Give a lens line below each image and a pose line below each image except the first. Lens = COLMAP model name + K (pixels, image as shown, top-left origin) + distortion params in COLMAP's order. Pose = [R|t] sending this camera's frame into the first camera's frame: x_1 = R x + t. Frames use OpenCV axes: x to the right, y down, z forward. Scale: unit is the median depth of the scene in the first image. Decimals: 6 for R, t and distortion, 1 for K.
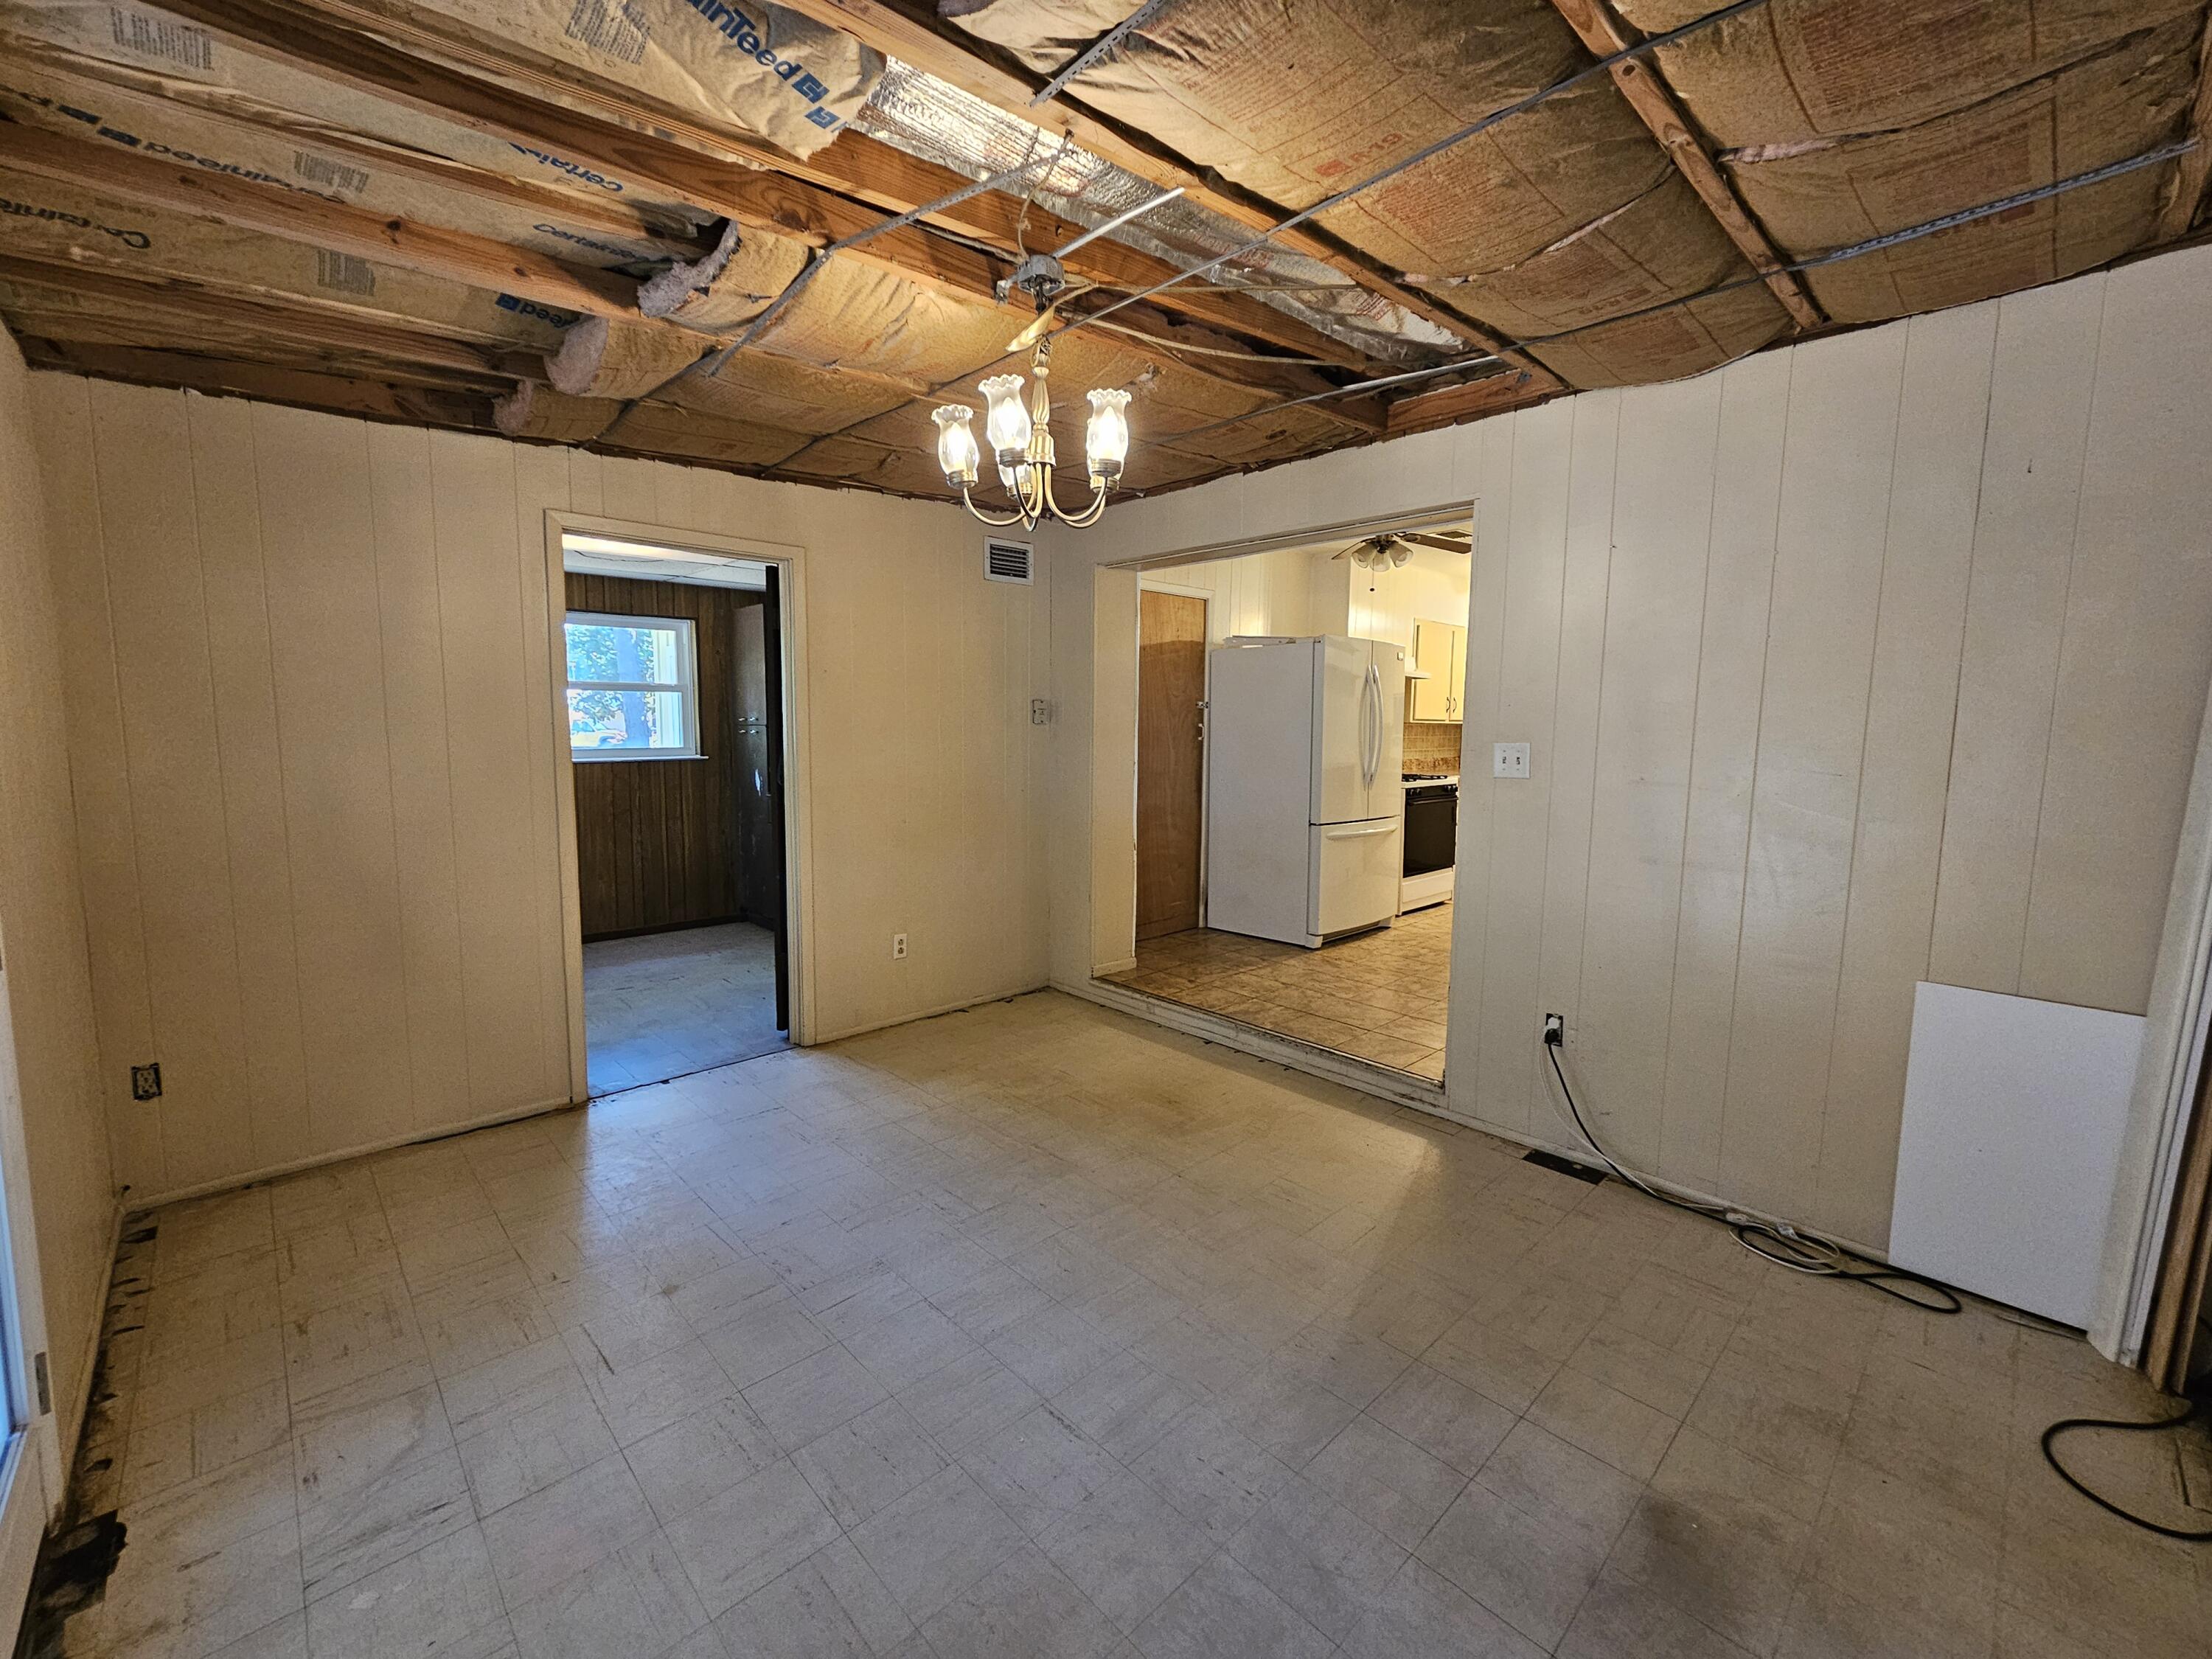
lens RADIAL K [[910.0, 0, 1104.6], [0, 910.0, 819.7], [0, 0, 1]] dist [0.000792, 0.000037]
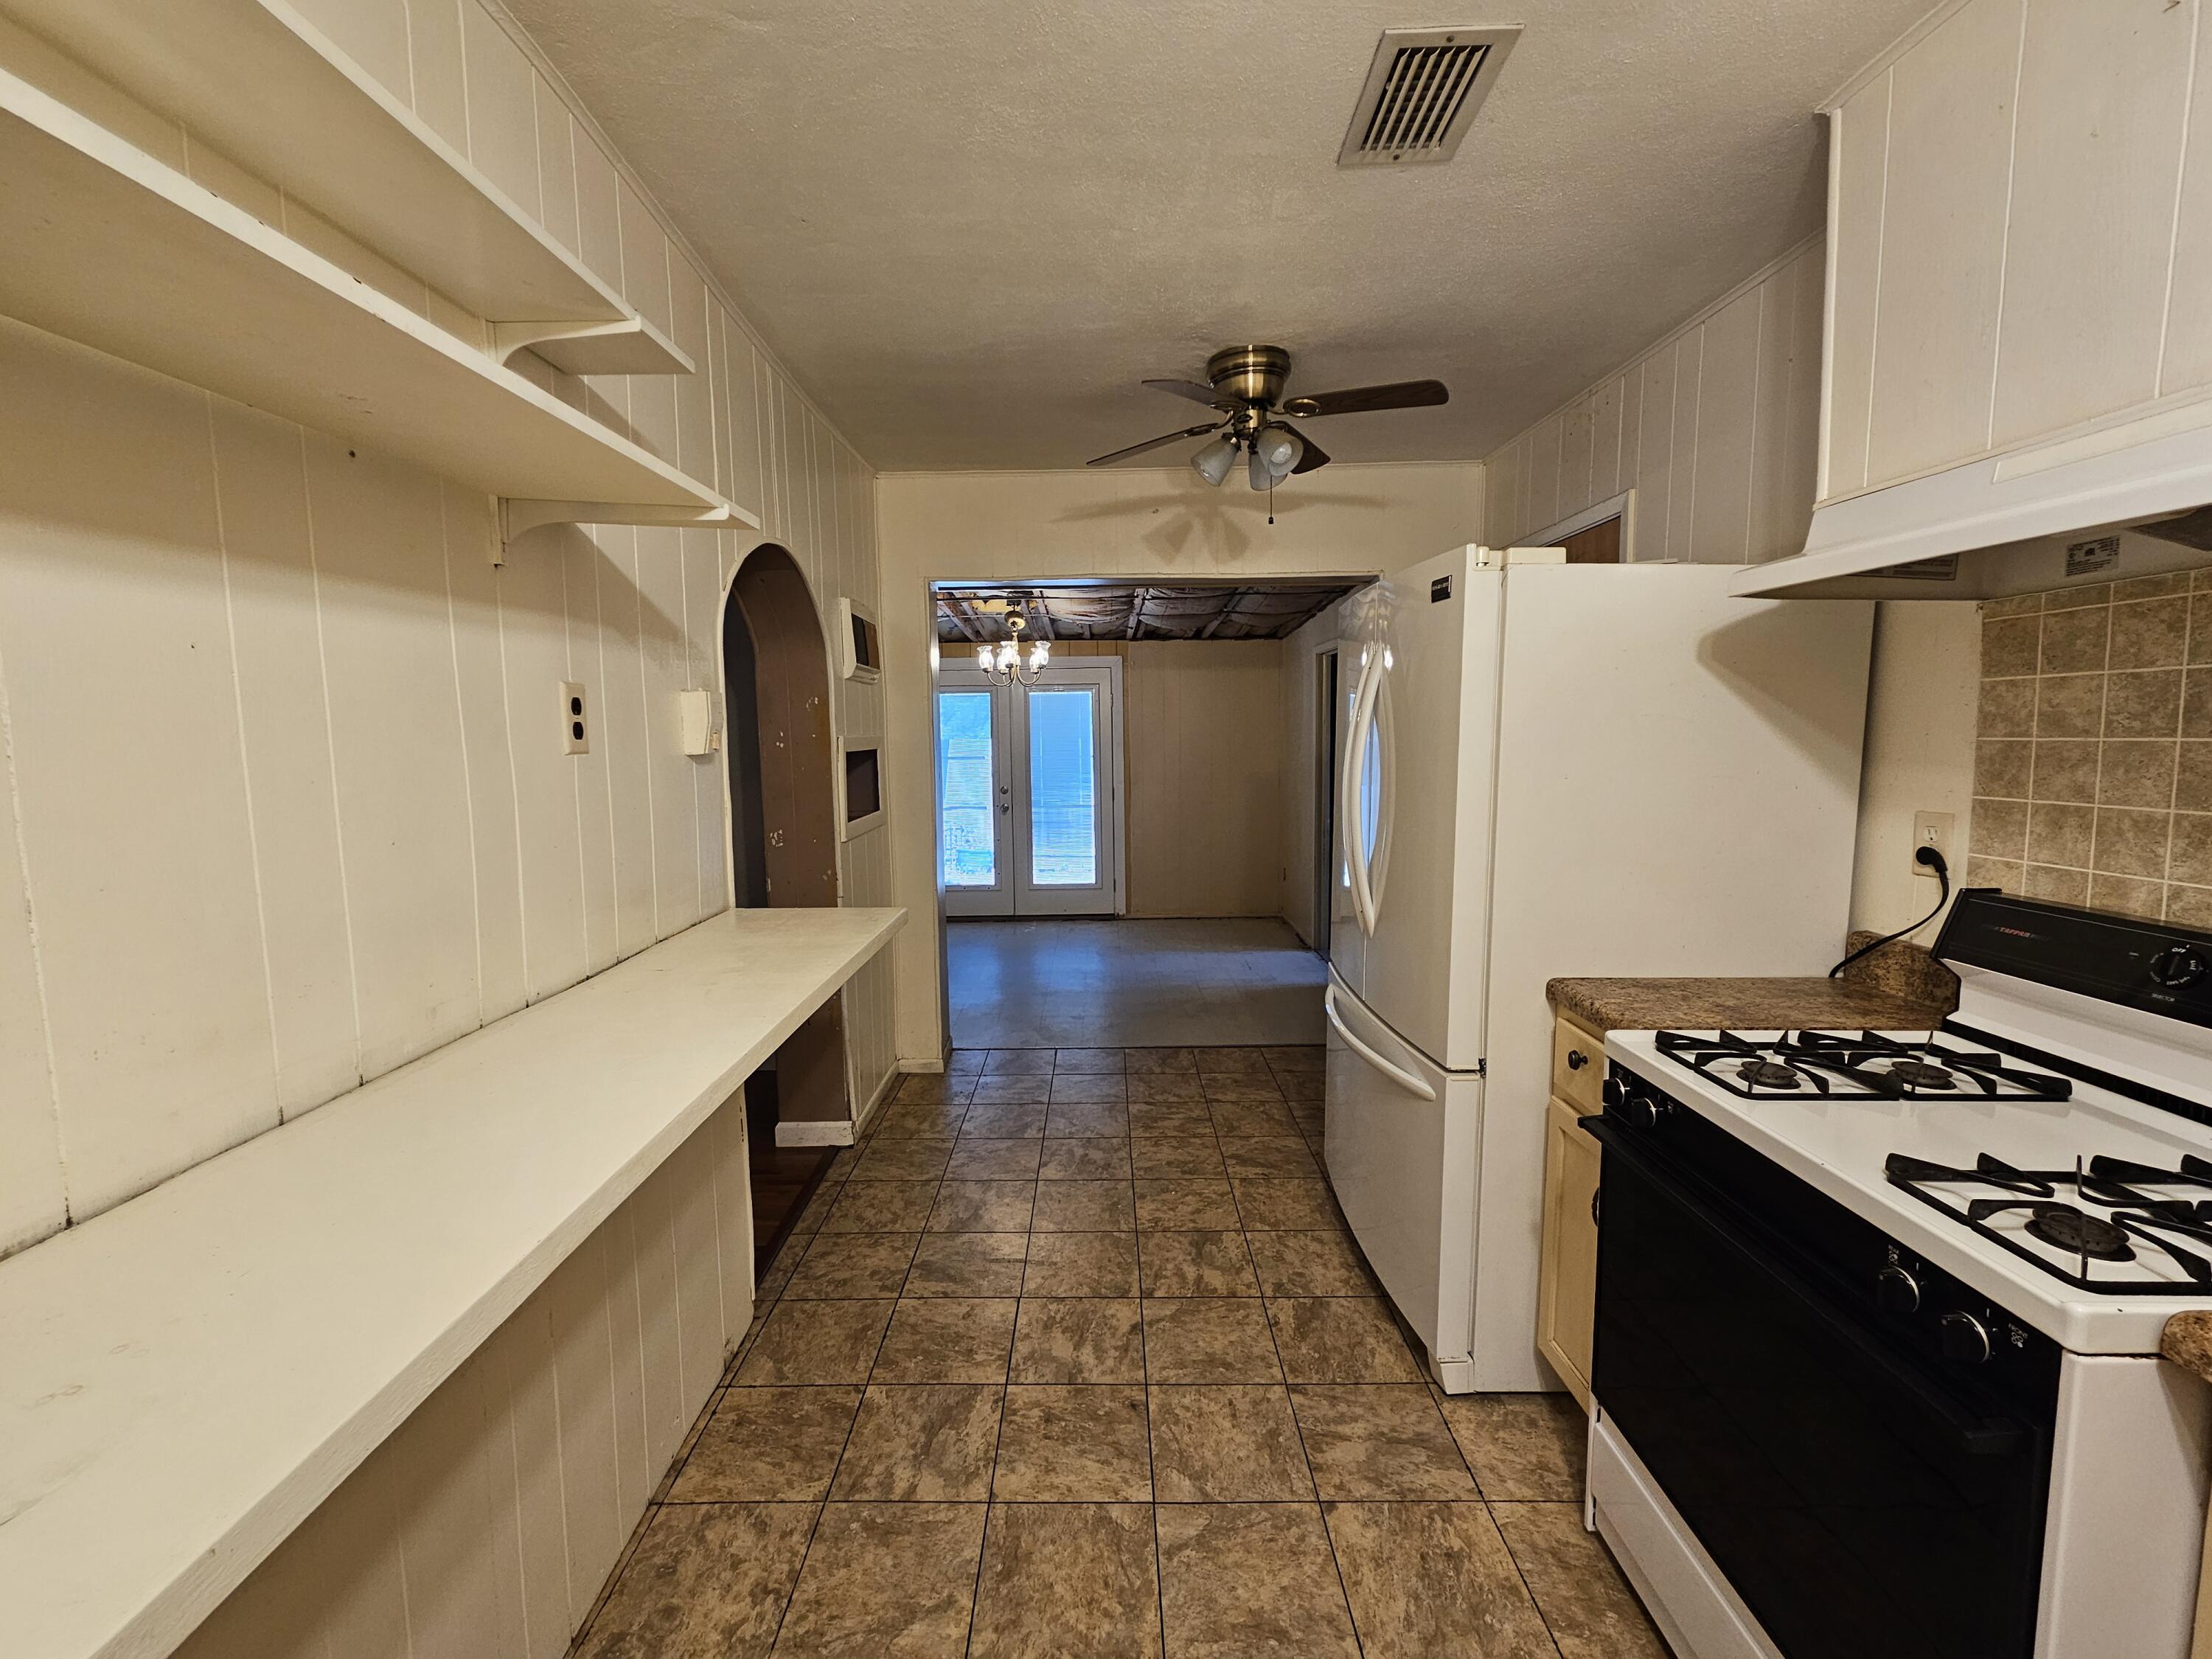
lens RADIAL K [[910.0, 0, 1104.6], [0, 910.0, 819.7], [0, 0, 1]] dist [0.000792, 0.000037]
pose [[-0.688994, 0.062985, -0.722025, 0.660703], [-0.074163, 0.984861, 0.156683, -0.139225], [0.720962, 0.161501, -0.673892, 1.156670]]
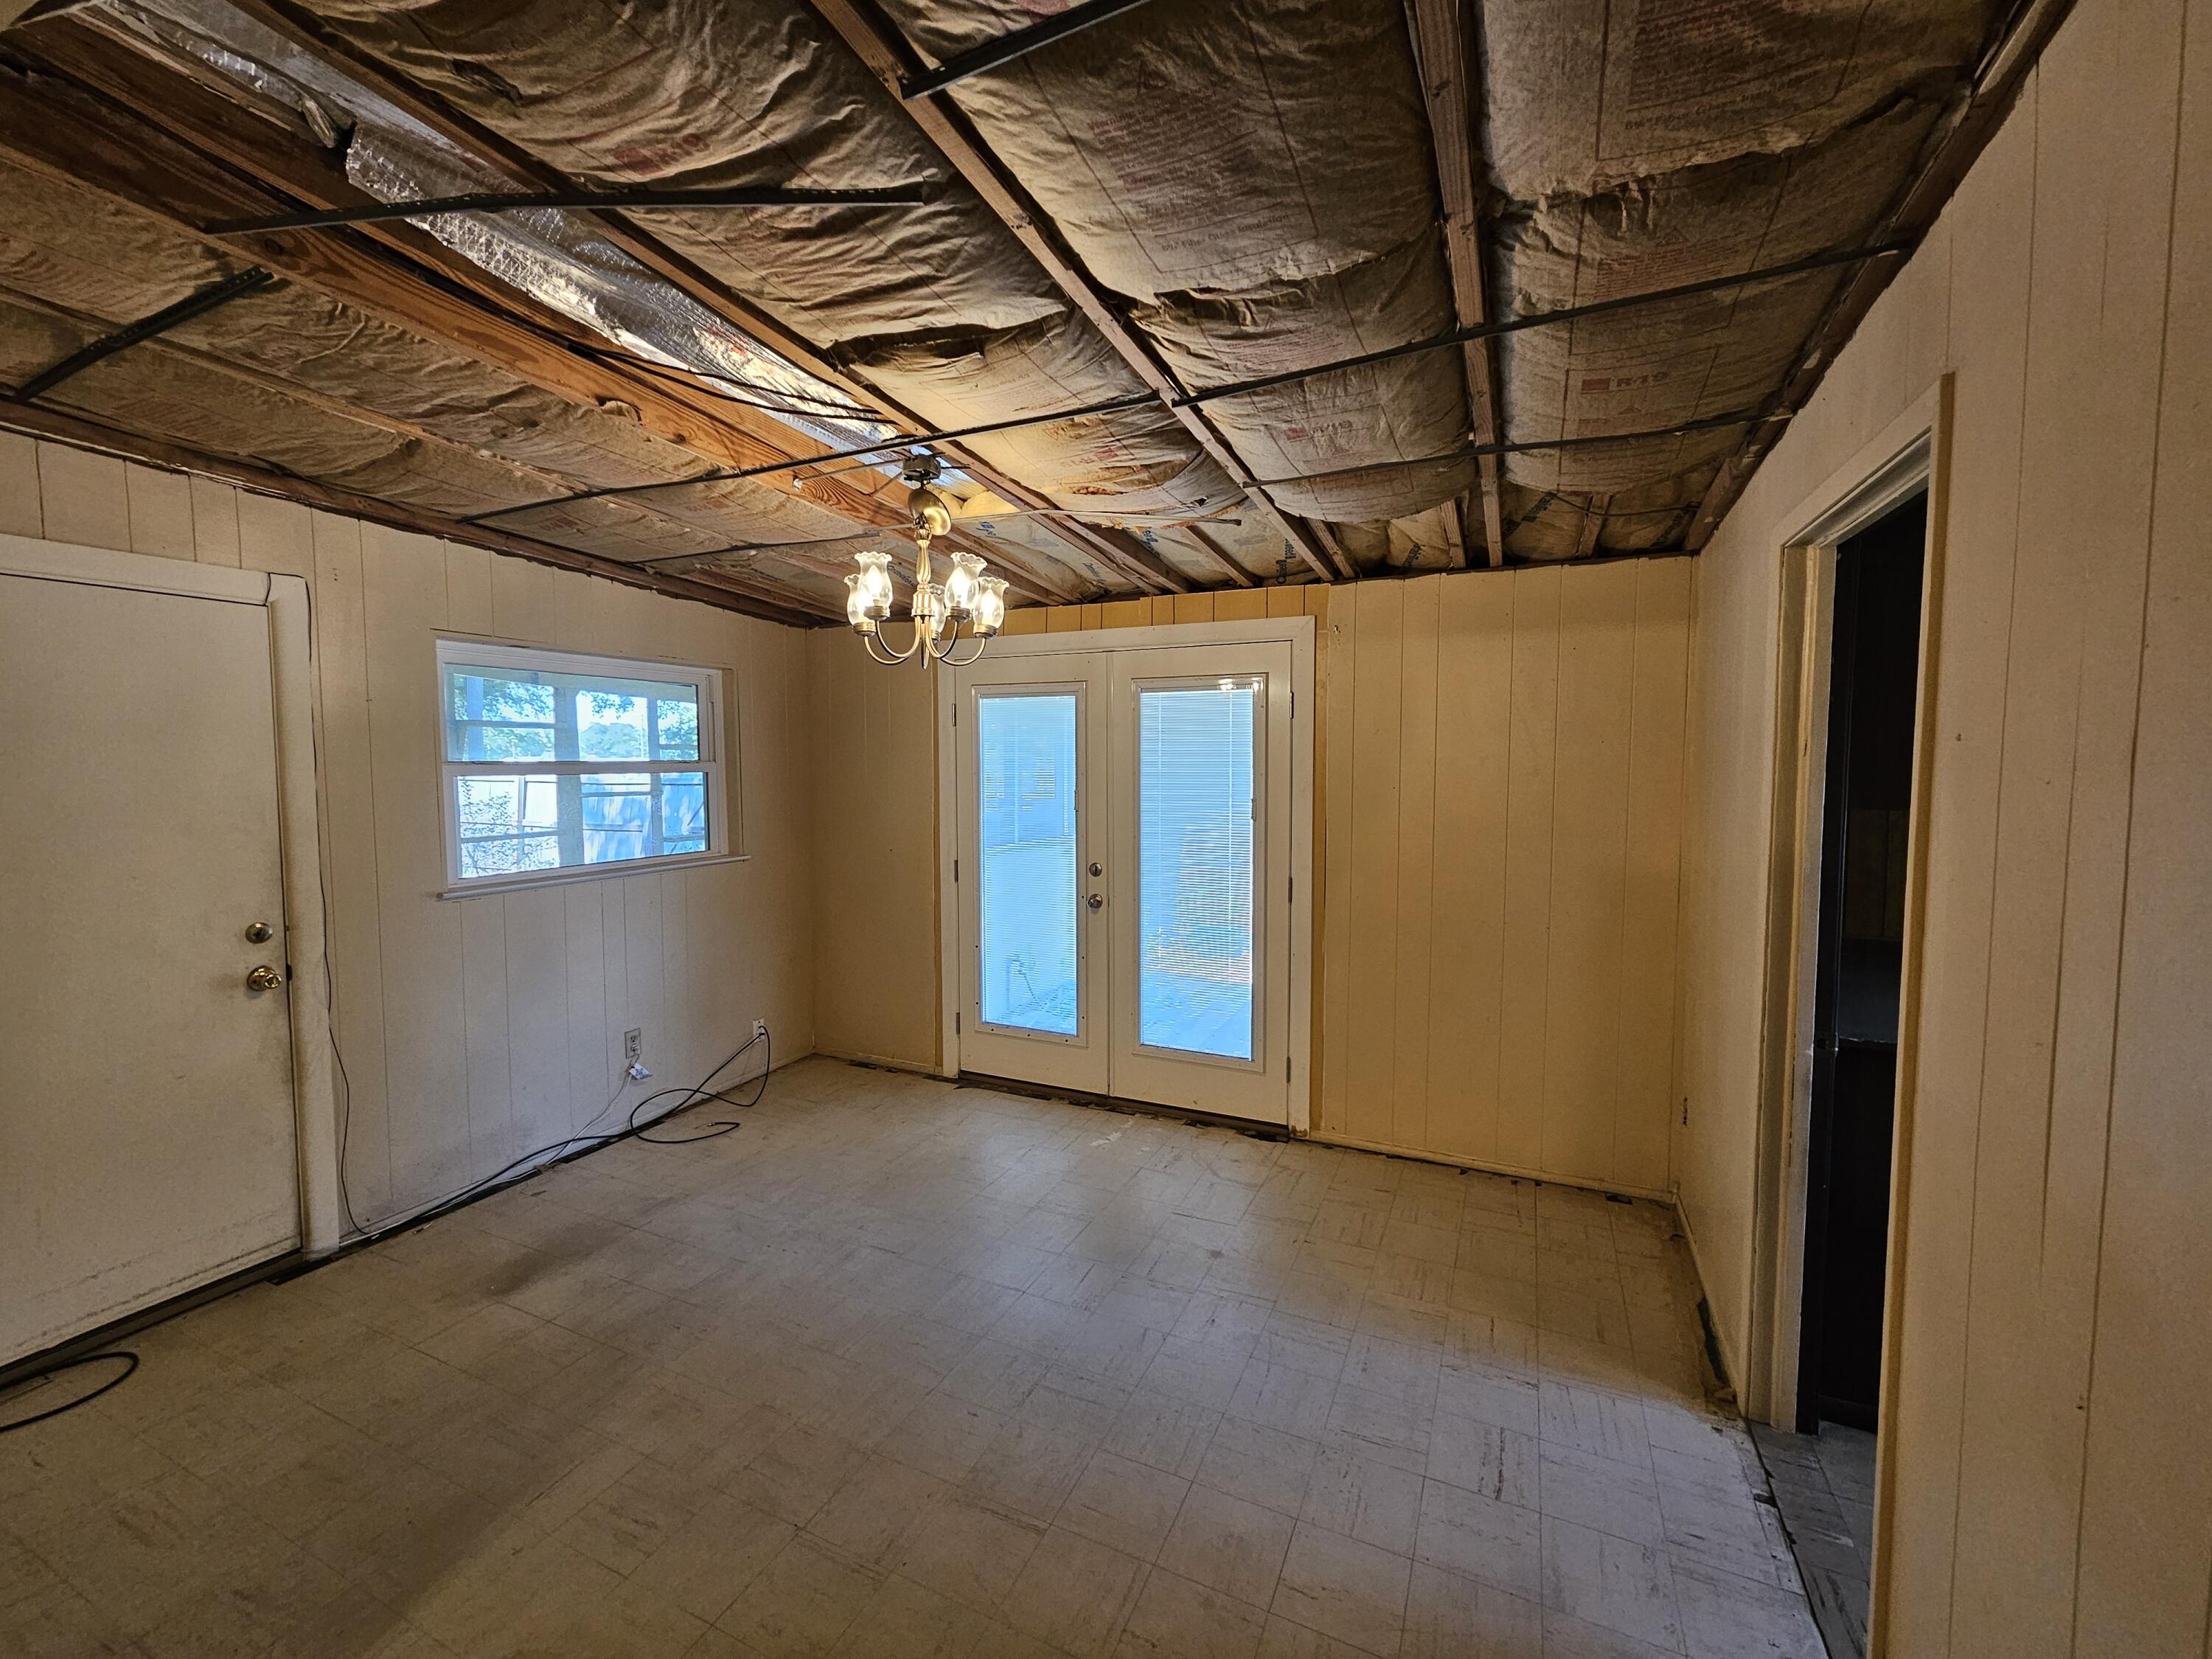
lens RADIAL K [[910.0, 0, 1104.6], [0, 910.0, 819.7], [0, 0, 1]] dist [0.000792, 0.000037]
pose [[-0.931601, 0.014758, -0.363182, 0.054306], [-0.044819, 0.986886, 0.155070, -0.116808], [0.360708, 0.160740, -0.918723, 0.819898]]
